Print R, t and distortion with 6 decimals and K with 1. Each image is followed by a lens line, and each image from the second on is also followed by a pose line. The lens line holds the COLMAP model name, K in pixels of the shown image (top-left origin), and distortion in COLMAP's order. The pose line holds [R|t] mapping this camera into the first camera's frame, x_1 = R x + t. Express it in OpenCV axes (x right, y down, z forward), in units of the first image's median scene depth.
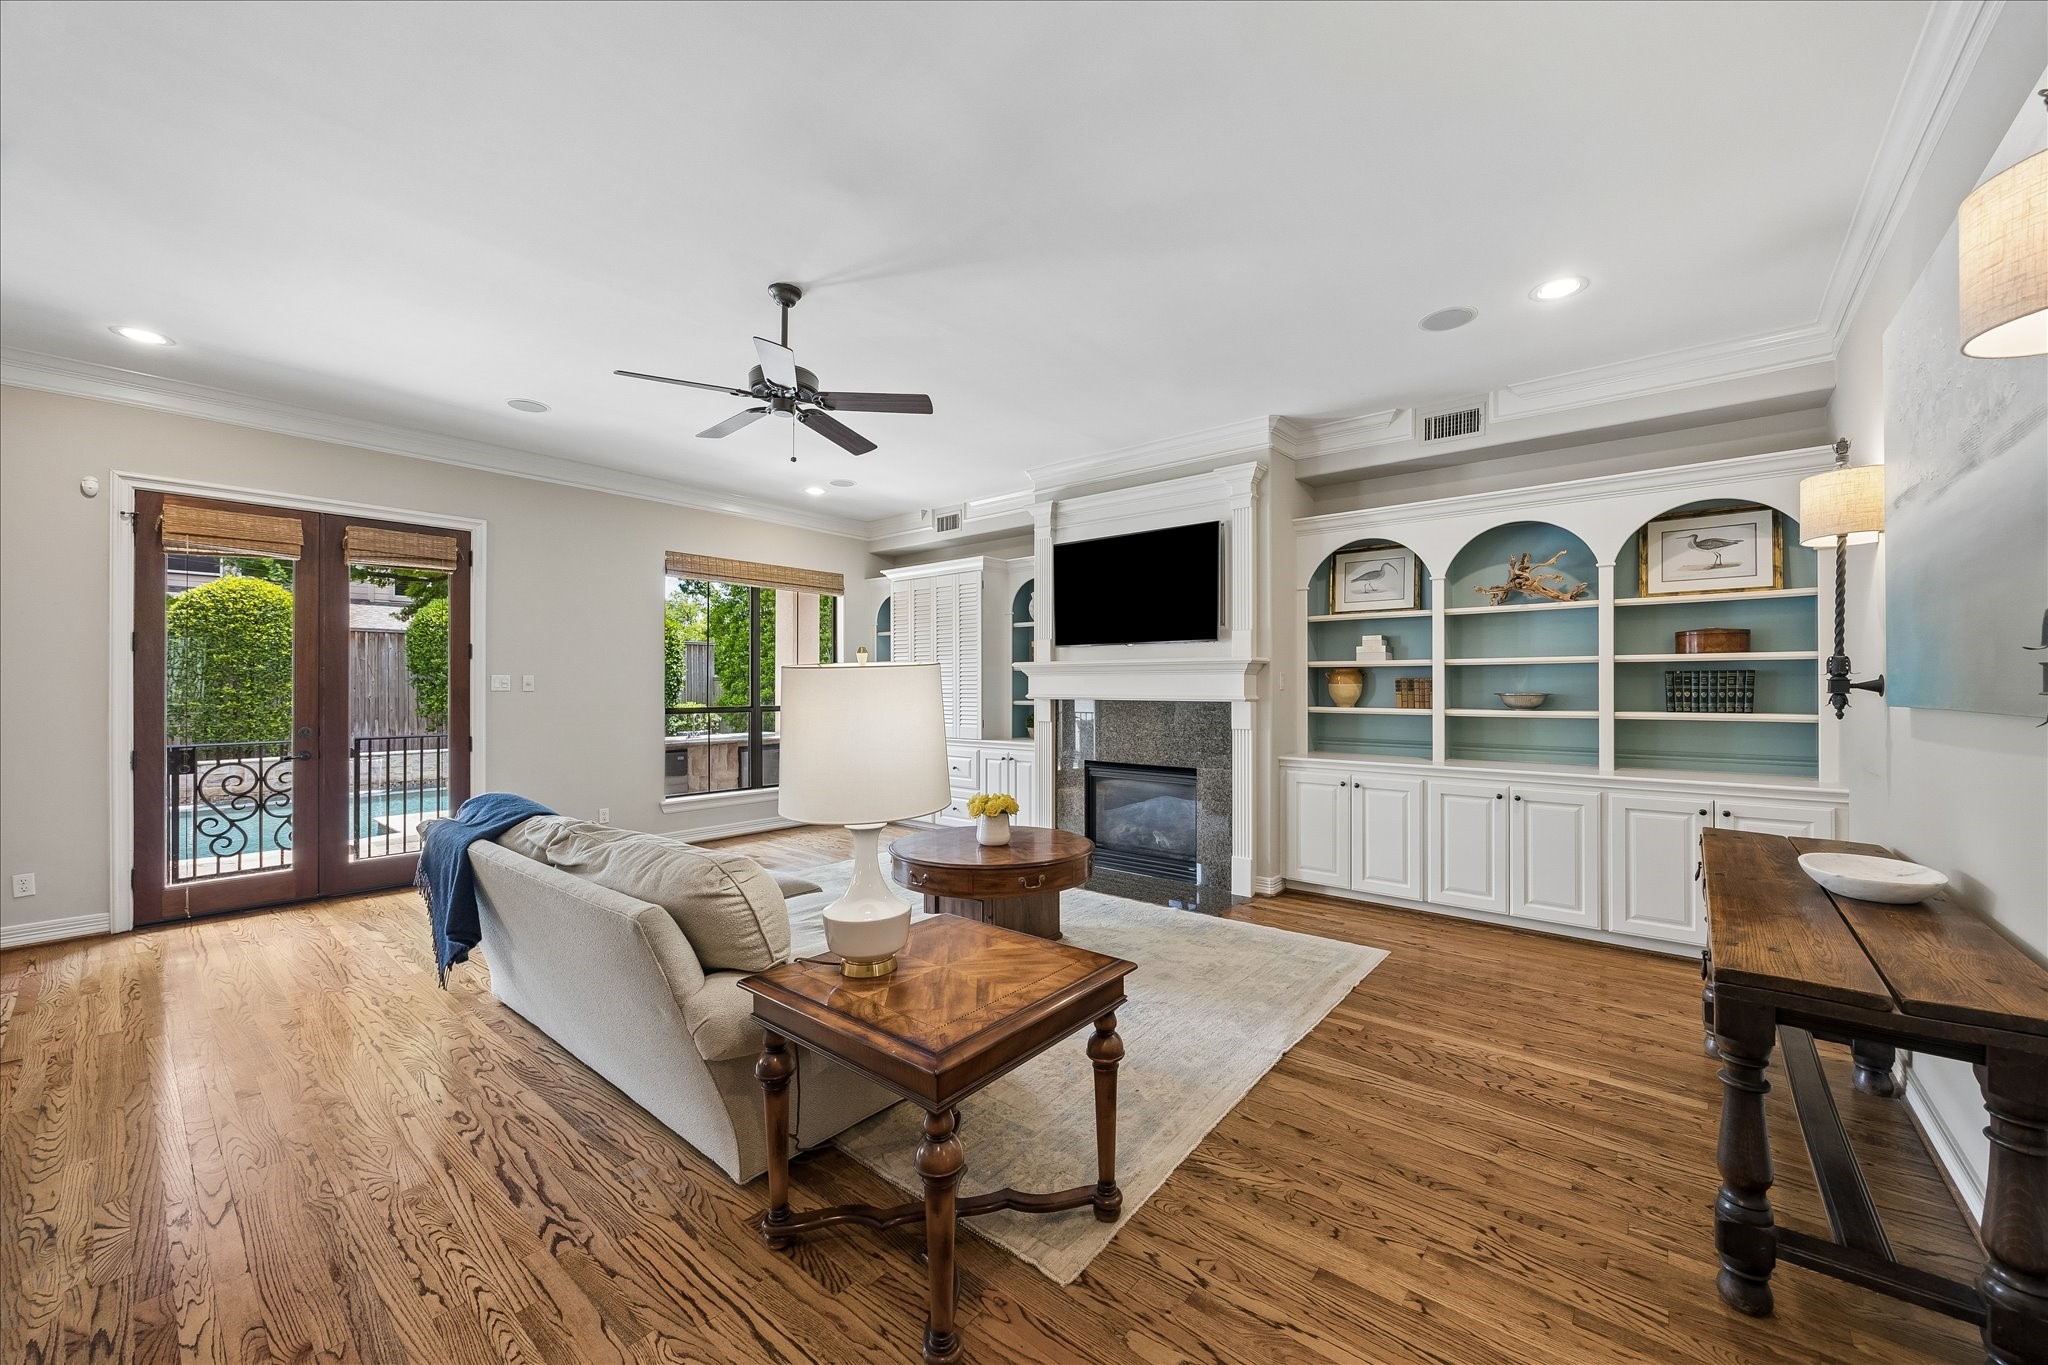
lens RADIAL K [[785.7, 0, 1001.9], [0, 785.7, 645.5], [0, 0, 1]] dist [-0.006628, -0.000137]
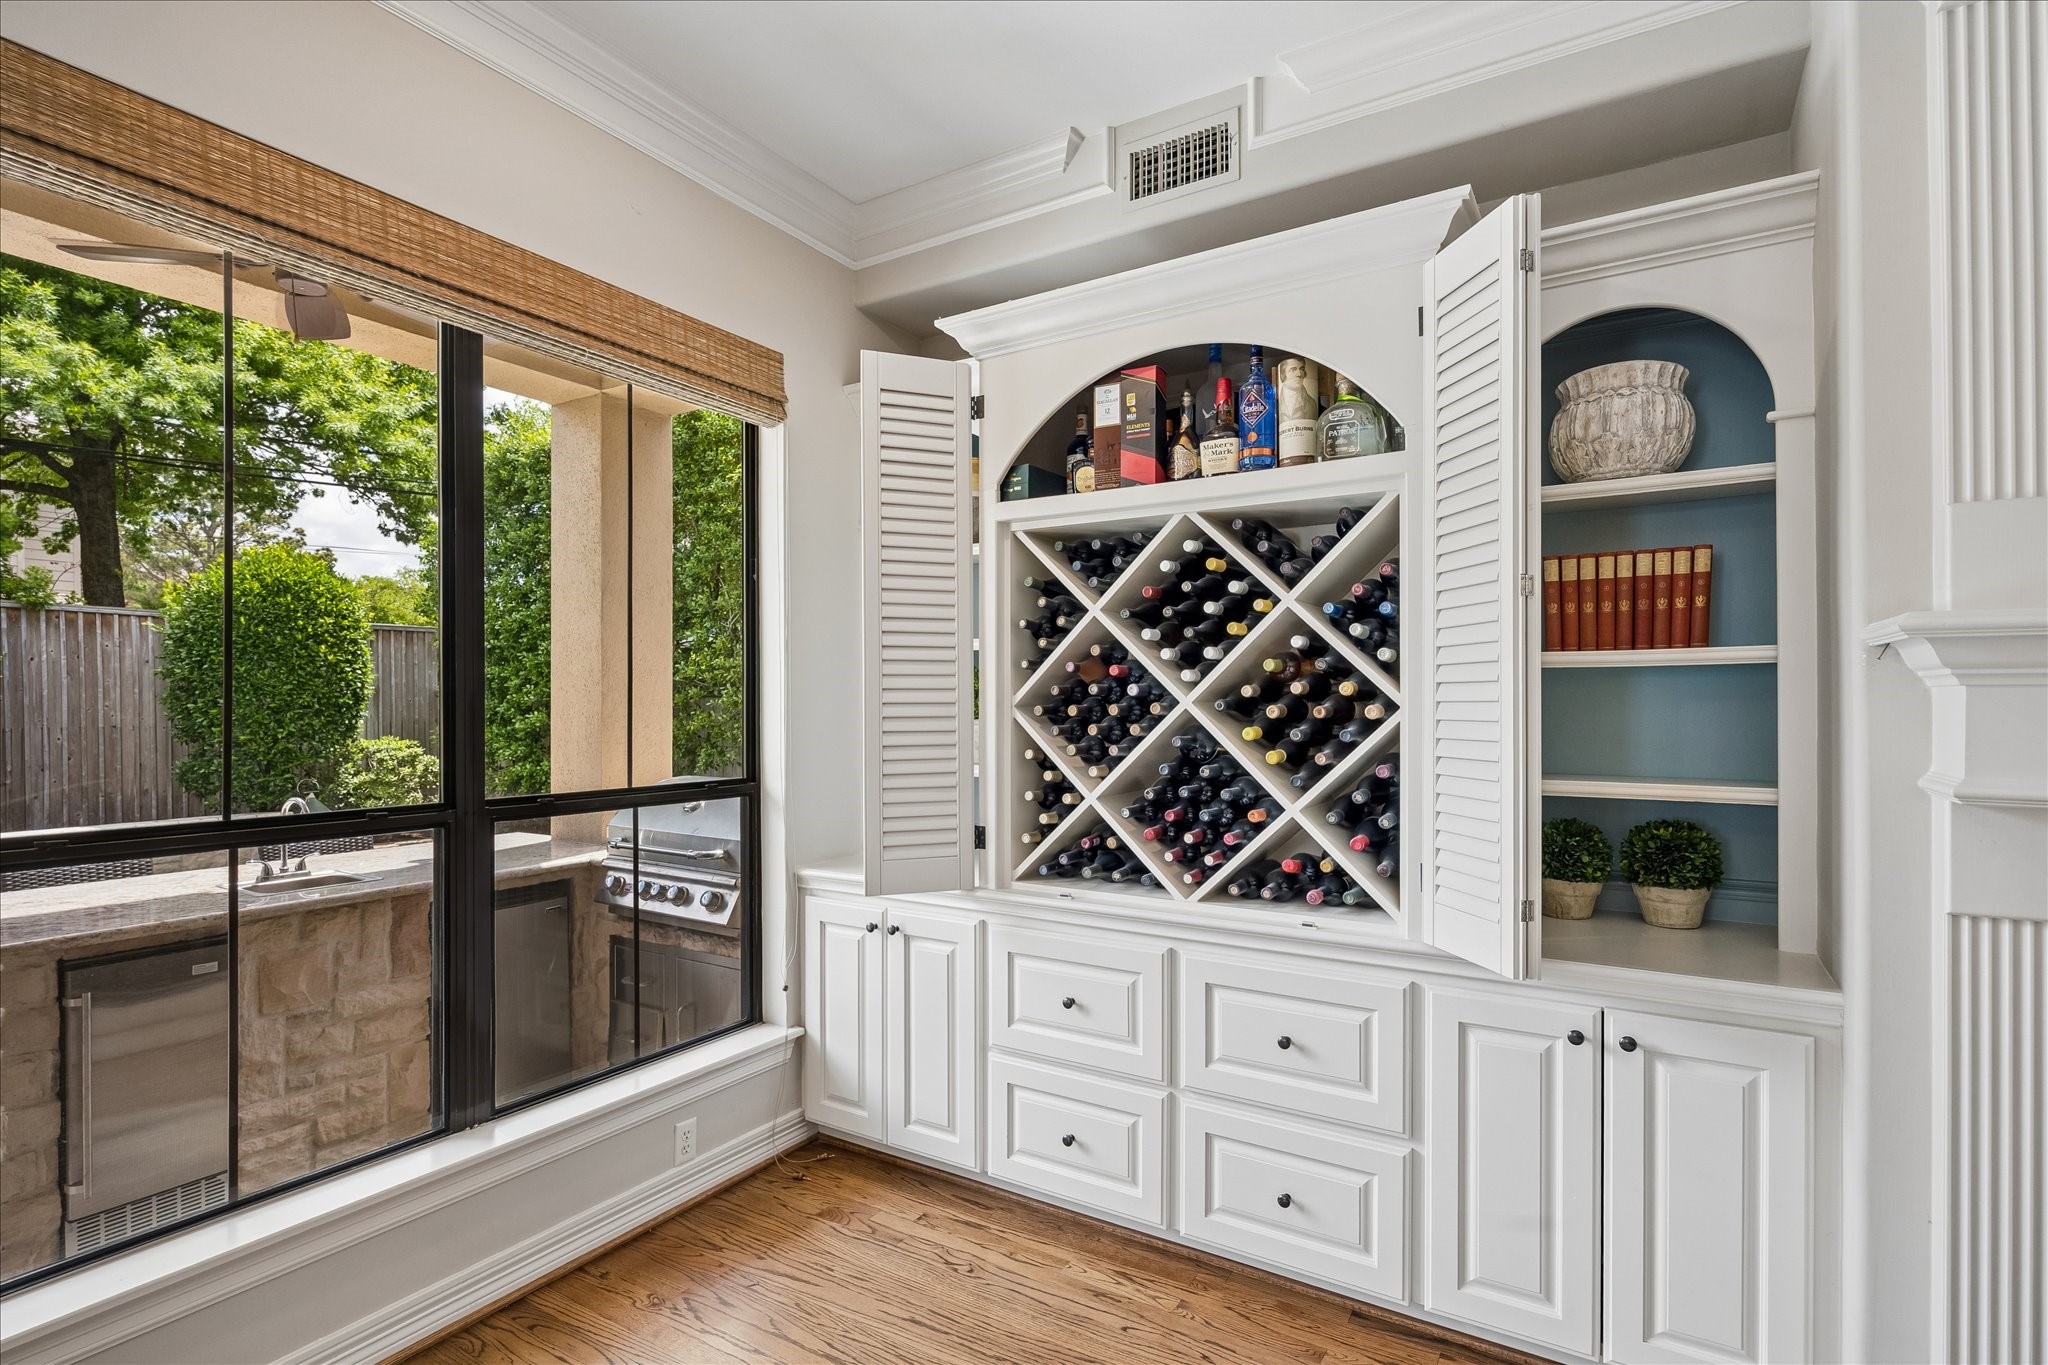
lens RADIAL K [[982.6, 0, 1042.7], [0, 982.6, 687.7], [0, 0, 1]] dist [-0.001942, -0.000275]
pose [[0.983561, -0.000119, 0.180576, -0.279087], [-0.007104, 0.999200, 0.039353, 0.036867], [-0.180437, -0.039989, 0.982773, 0.976835]]
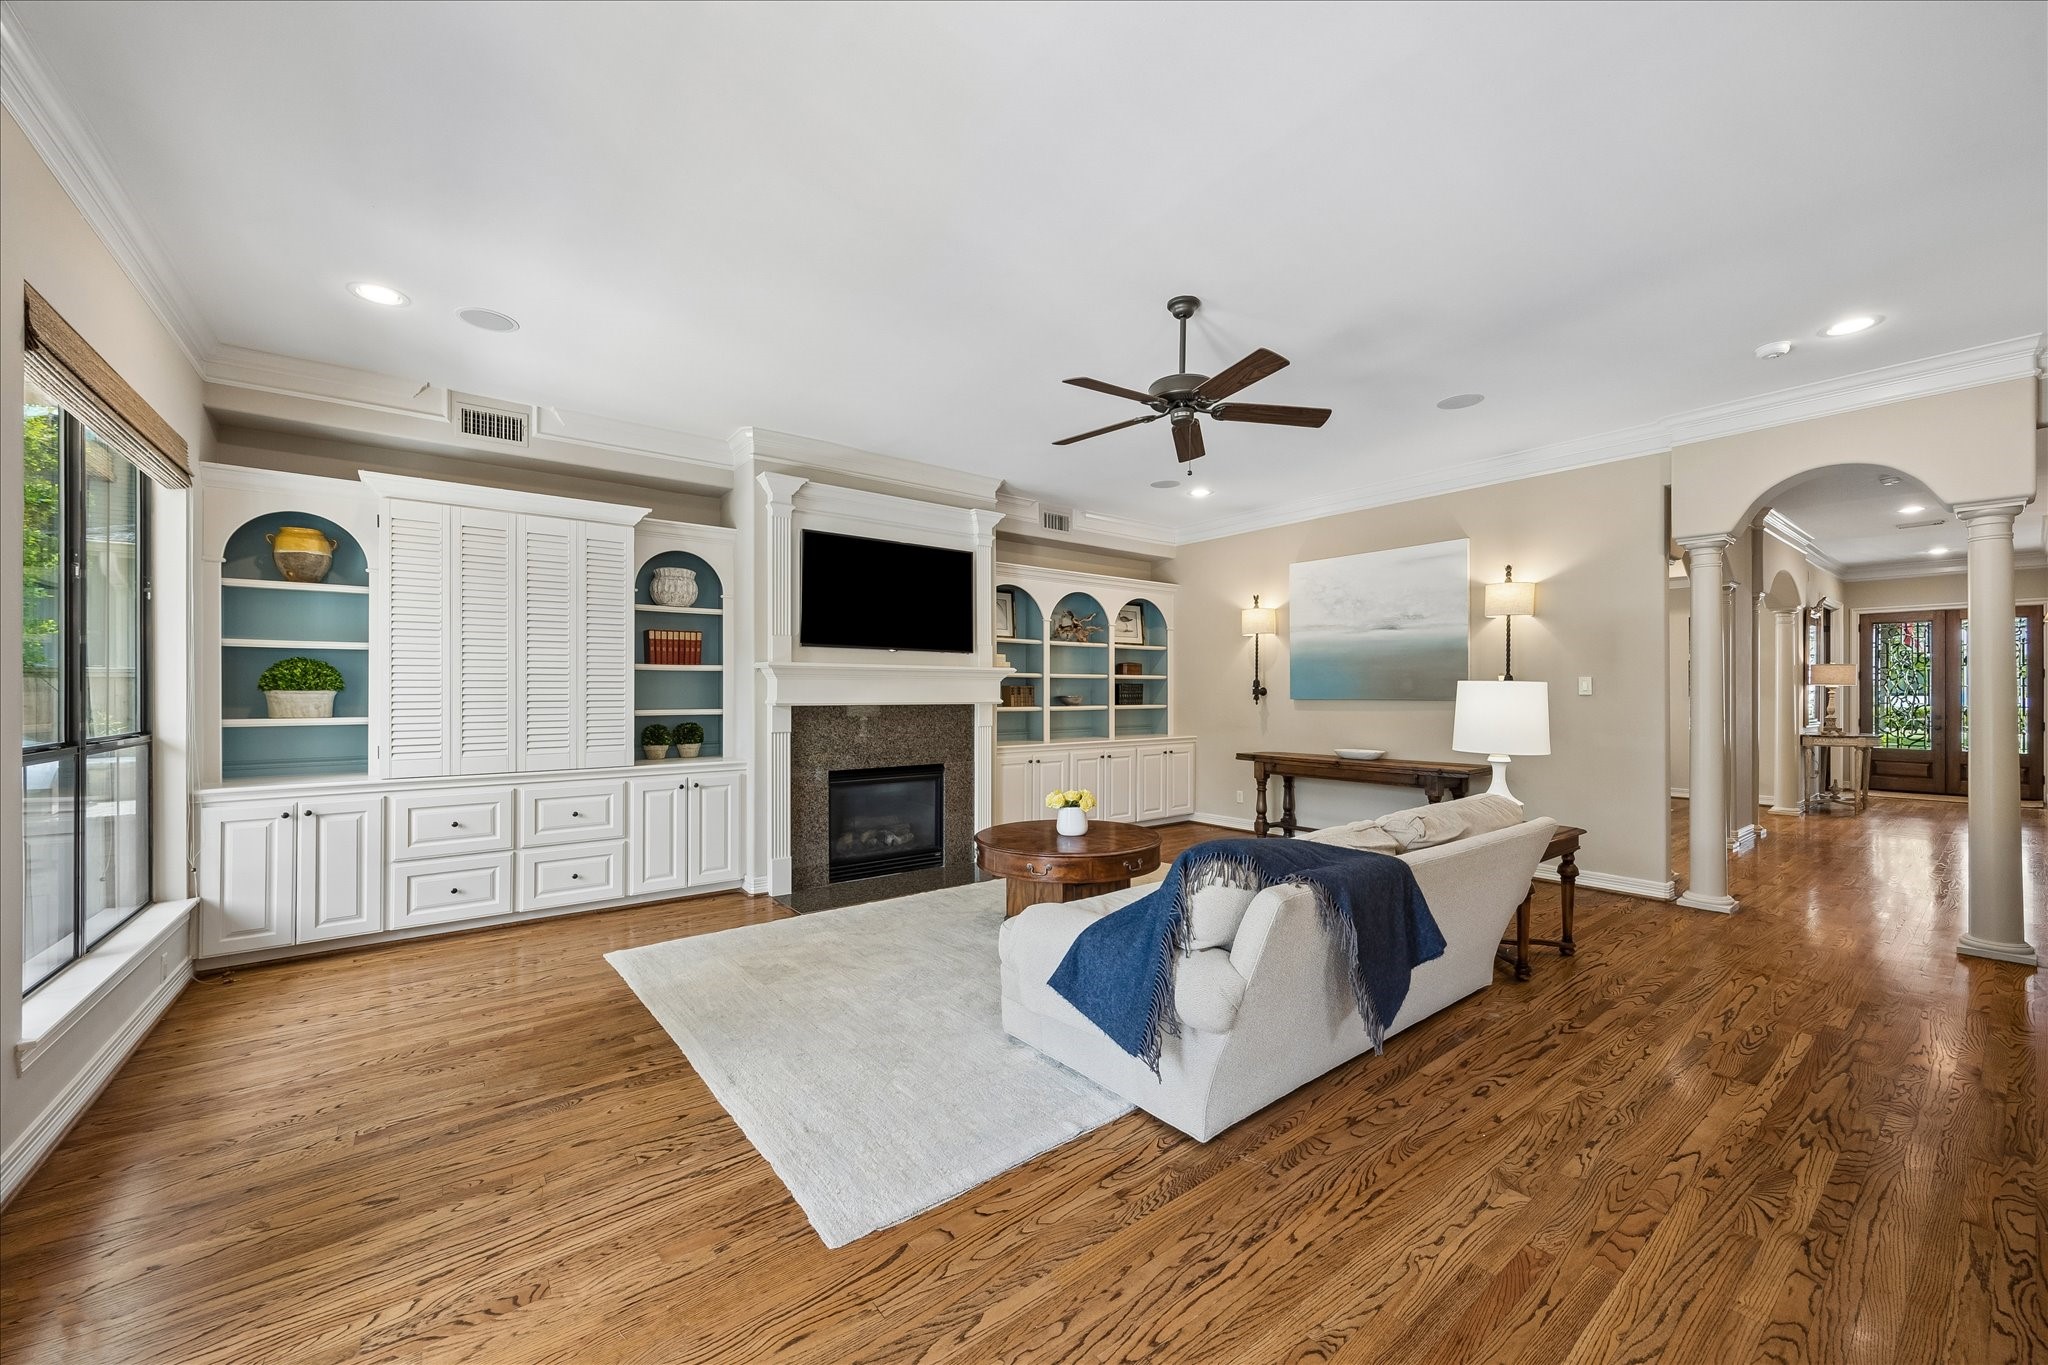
lens RADIAL K [[812.9, 0, 1020.5], [0, 812.9, 693.7], [0, 0, 1]] dist [-0.000700, -0.000042]
pose [[0.180472, -0.006585, 0.983558, -0.940009], [-0.055048, 0.998343, 0.016785, 0.030134], [-0.982038, -0.057173, 0.179810, 0.712798]]
